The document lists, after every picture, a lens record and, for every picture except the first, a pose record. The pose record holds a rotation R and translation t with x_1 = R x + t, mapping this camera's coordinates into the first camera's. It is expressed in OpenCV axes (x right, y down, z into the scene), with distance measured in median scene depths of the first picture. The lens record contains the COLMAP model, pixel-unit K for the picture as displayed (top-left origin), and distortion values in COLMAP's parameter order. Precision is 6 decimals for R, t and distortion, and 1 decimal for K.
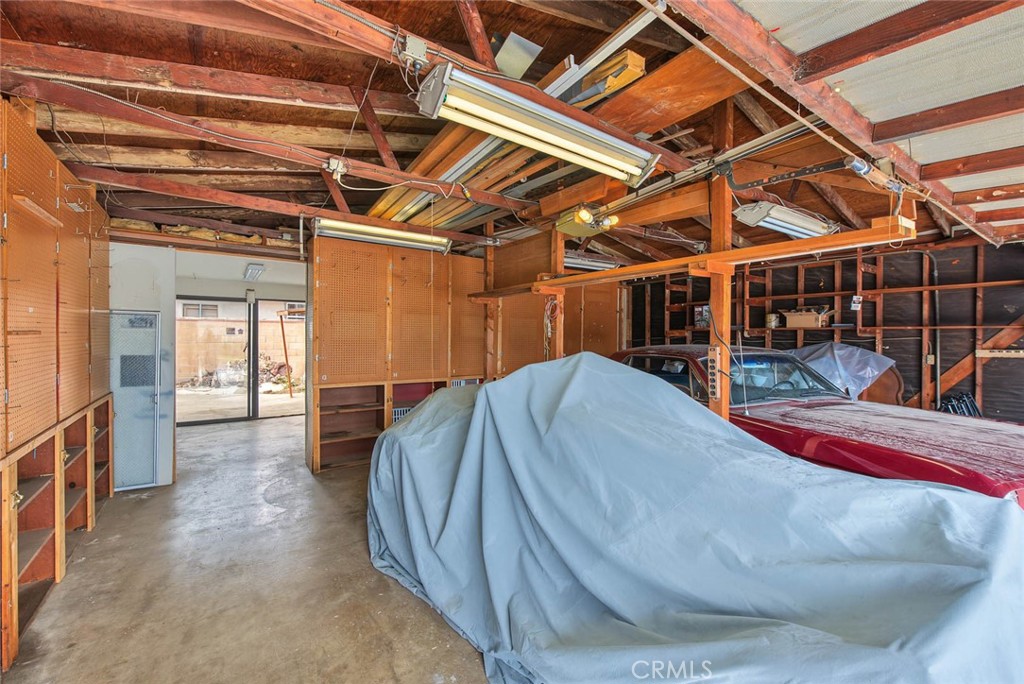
lens RADIAL K [[414.0, 0, 512.9], [0, 414.0, 340.8], [0, 0, 1]] dist [-0.002682, -0.000780]
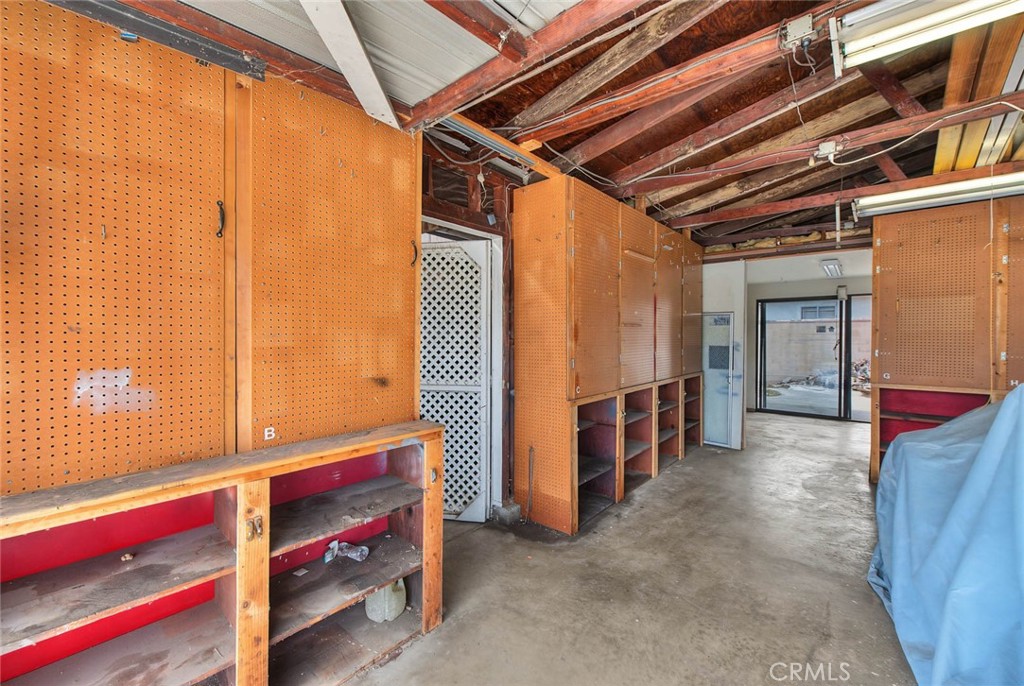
lens RADIAL K [[414.0, 0, 512.9], [0, 414.0, 341.8], [0, 0, 1]] dist [-0.002682, -0.000780]
pose [[0.246259, 0.003666, -0.969197, 0.234064], [-0.011277, 0.999936, 0.000917, 0.030283], [0.969139, 0.010703, 0.246284, 0.025735]]
